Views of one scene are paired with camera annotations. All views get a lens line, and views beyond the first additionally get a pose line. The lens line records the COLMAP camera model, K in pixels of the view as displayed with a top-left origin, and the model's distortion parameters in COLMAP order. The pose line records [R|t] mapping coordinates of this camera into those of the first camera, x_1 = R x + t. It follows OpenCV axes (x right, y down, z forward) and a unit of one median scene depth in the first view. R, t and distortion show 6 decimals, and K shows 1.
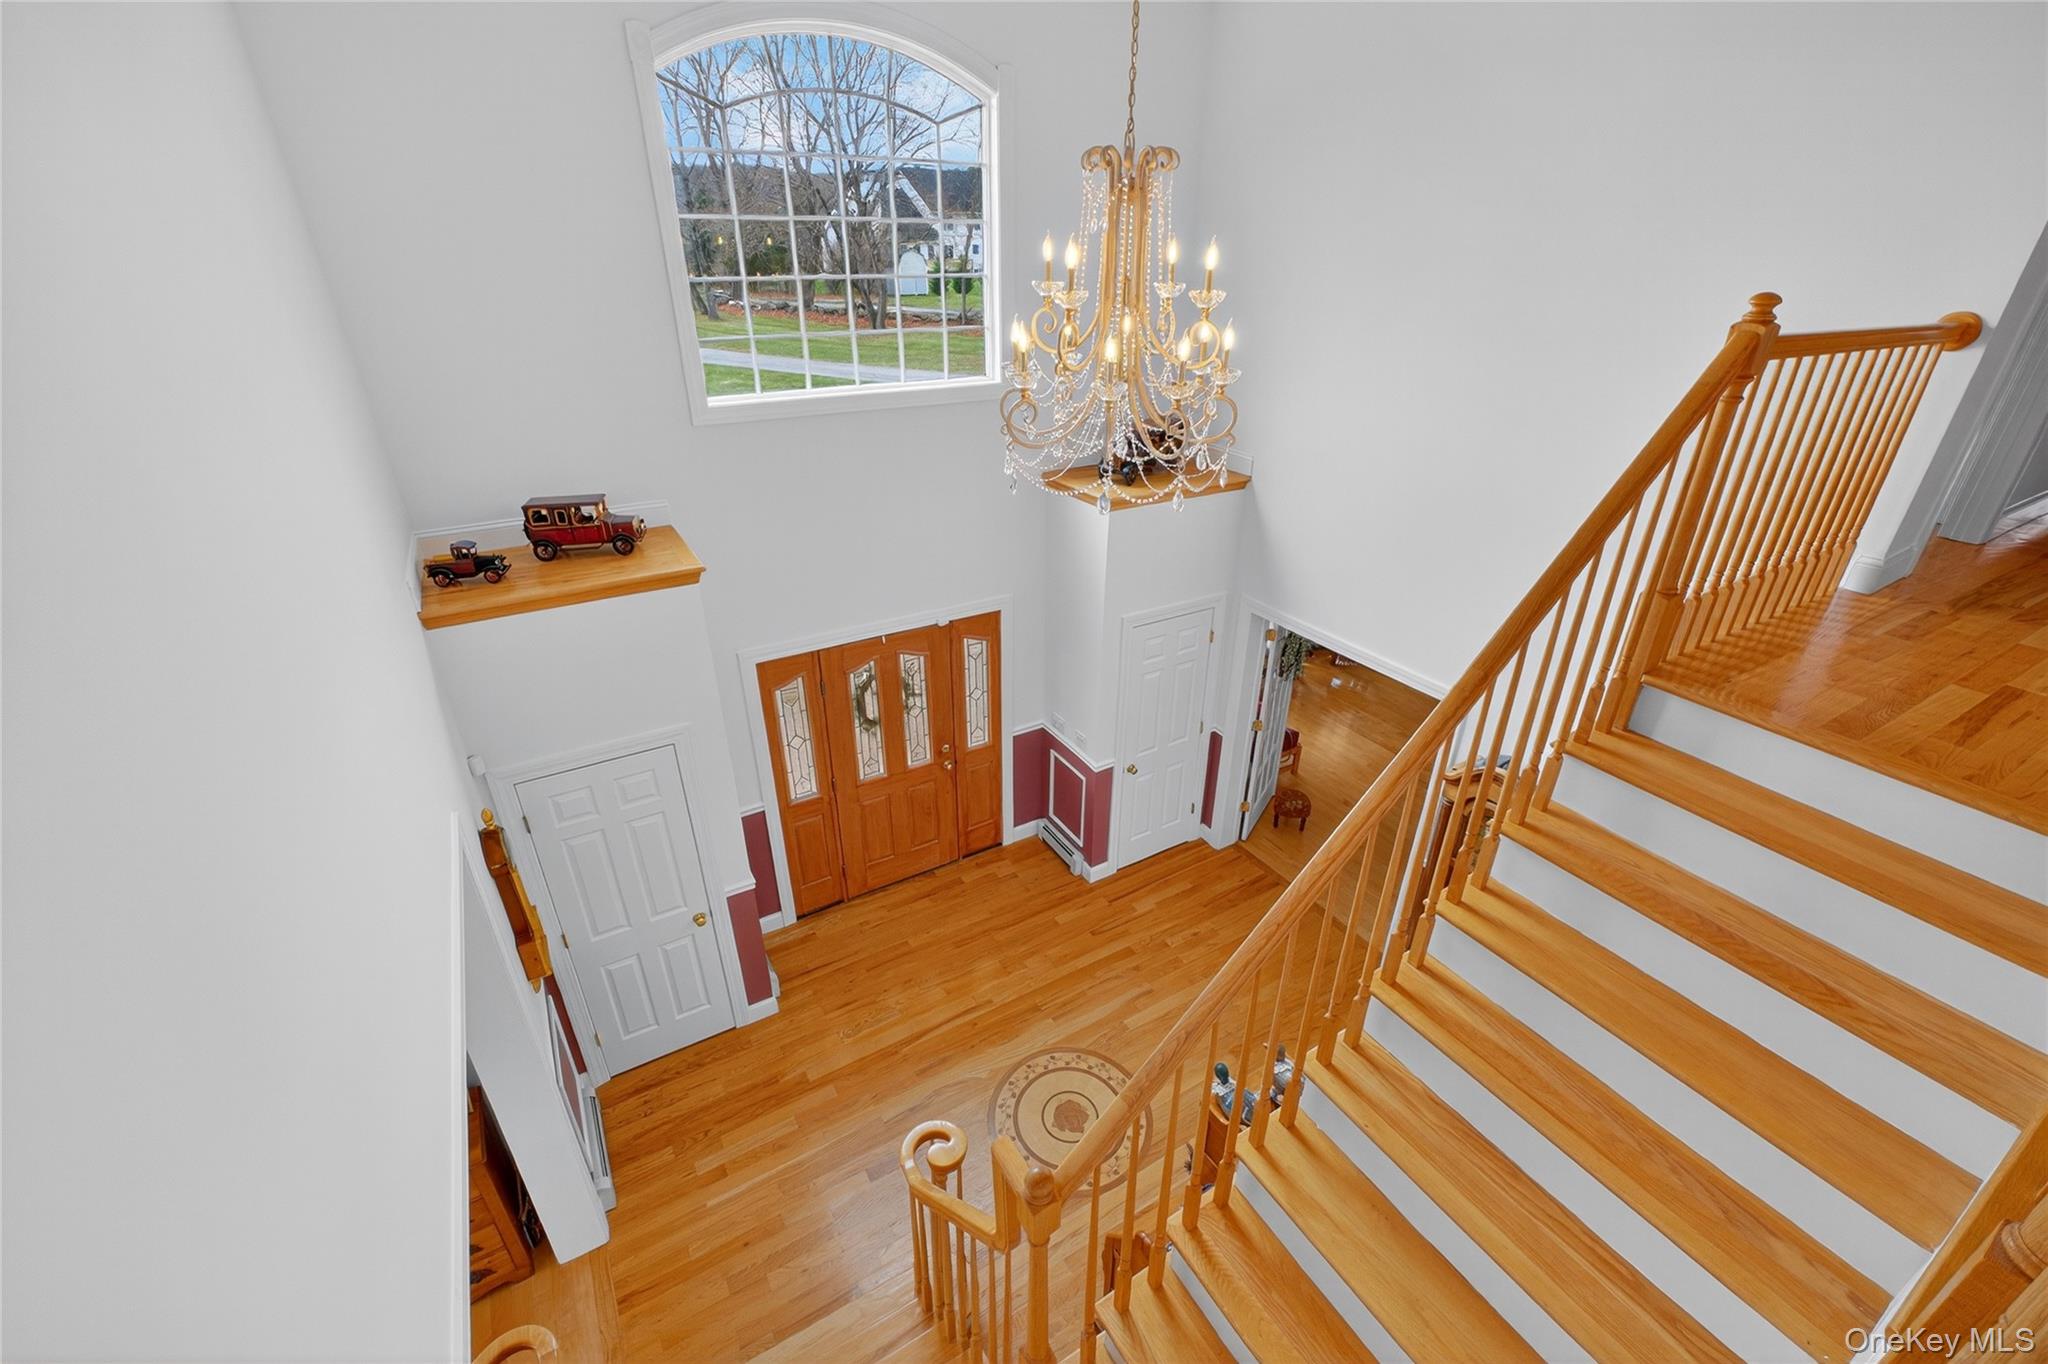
lens RADIAL K [[852.6, 0, 1024.0], [0, 852.6, 682.0], [0, 0, 1]] dist [0.000828, 0.000206]
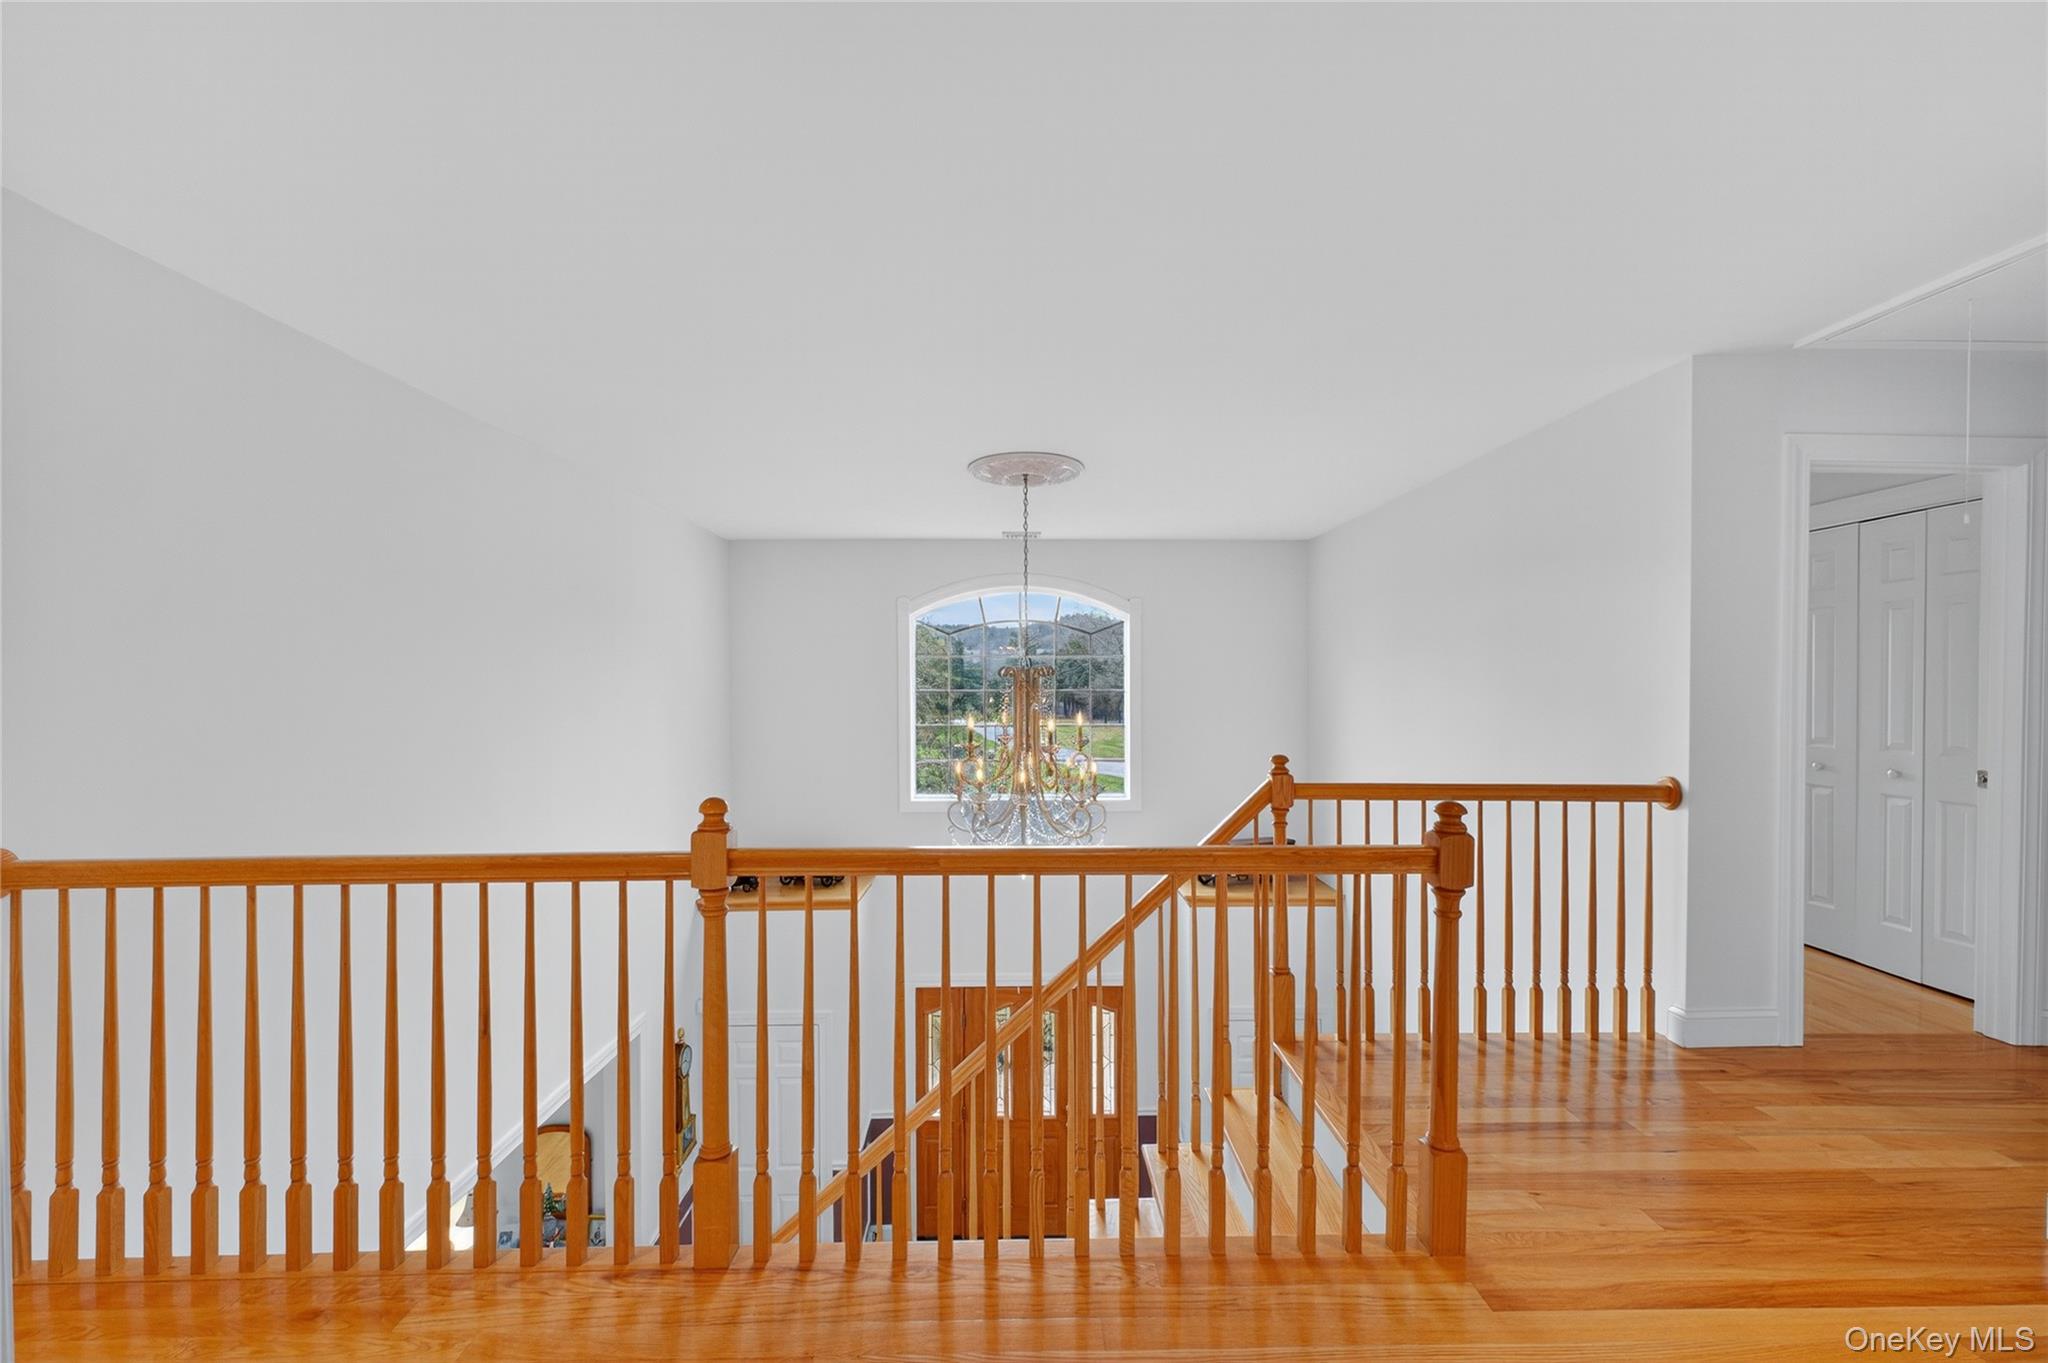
lens RADIAL K [[852.6, 0, 1024.0], [0, 852.6, 681.5], [0, 0, 1]] dist [0.000828, 0.000206]
pose [[0.864041, -0.014120, -0.503224, 0.889841], [-0.218040, 0.890487, -0.399363, 0.081628], [0.453754, 0.454789, 0.766339, -0.276699]]
